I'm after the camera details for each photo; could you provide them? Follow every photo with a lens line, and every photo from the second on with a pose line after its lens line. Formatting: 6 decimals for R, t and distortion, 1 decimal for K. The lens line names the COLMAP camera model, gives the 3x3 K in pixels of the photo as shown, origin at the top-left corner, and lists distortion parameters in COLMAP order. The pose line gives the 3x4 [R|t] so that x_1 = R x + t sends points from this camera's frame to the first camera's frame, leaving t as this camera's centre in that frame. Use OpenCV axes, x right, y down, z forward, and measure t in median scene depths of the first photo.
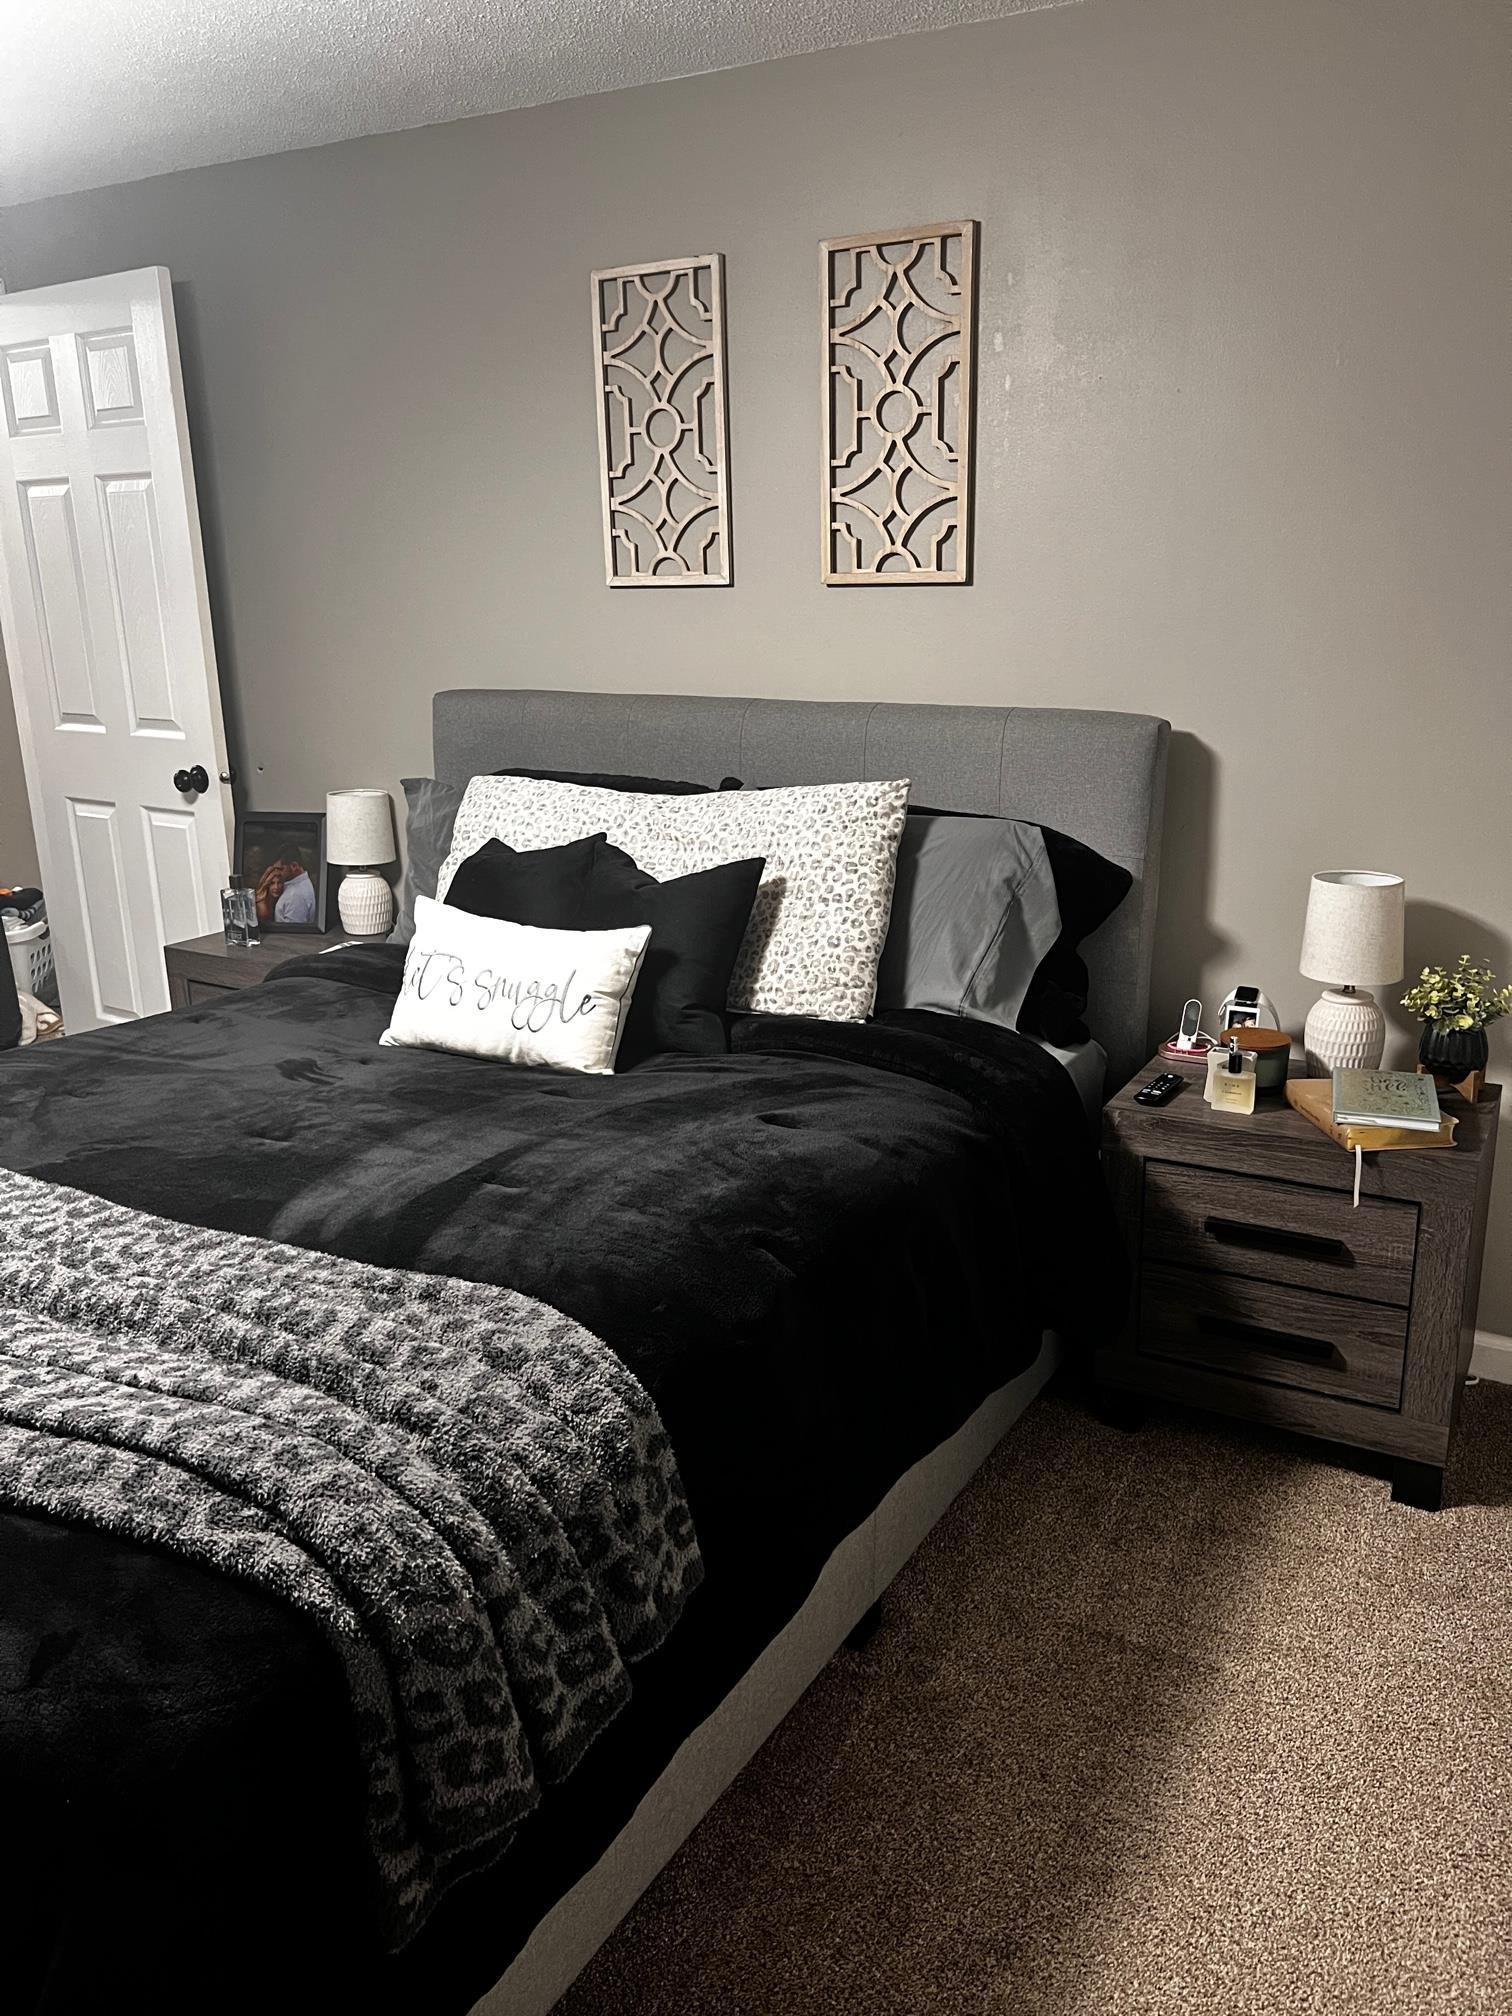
lens RADIAL K [[1521.0, 0, 752.3], [0, 1521.0, 1020.8], [0, 0, 1]] dist [0.052574, -0.074721]
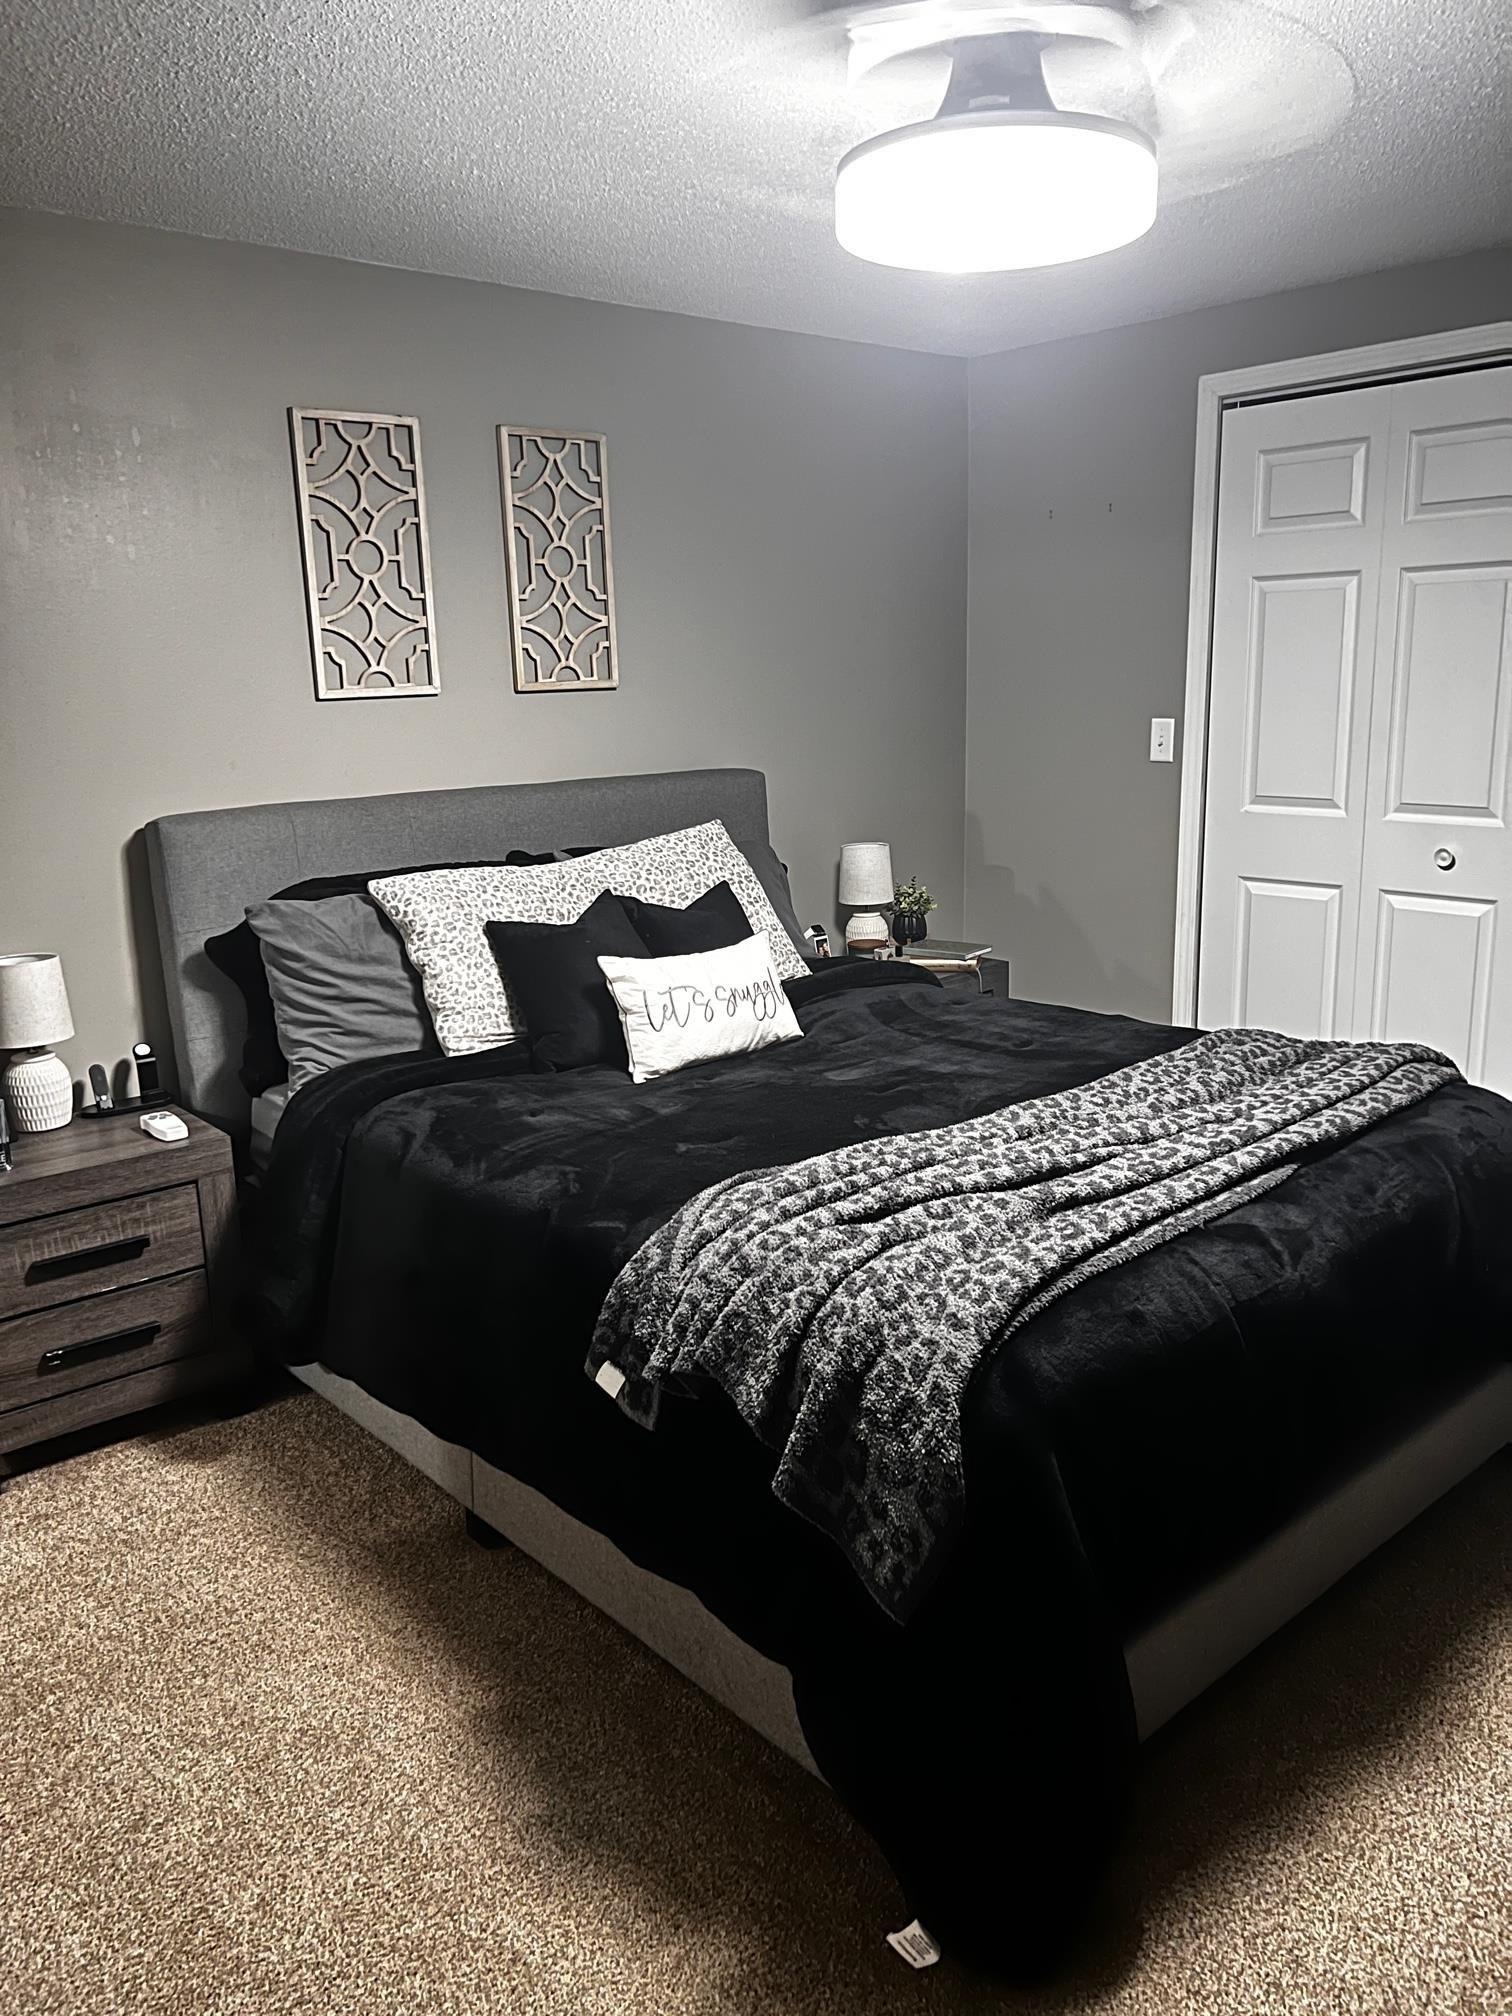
lens RADIAL K [[1528.9, 0, 752.2], [0, 1528.9, 1022.5], [0, 0, 1]] dist [0.059682, -0.077018]
pose [[0.339039, -0.218795, 0.914976, -1.153396], [0.278987, 0.952213, 0.124322, -0.133474], [-0.898454, 0.213116, 0.383878, 0.410761]]
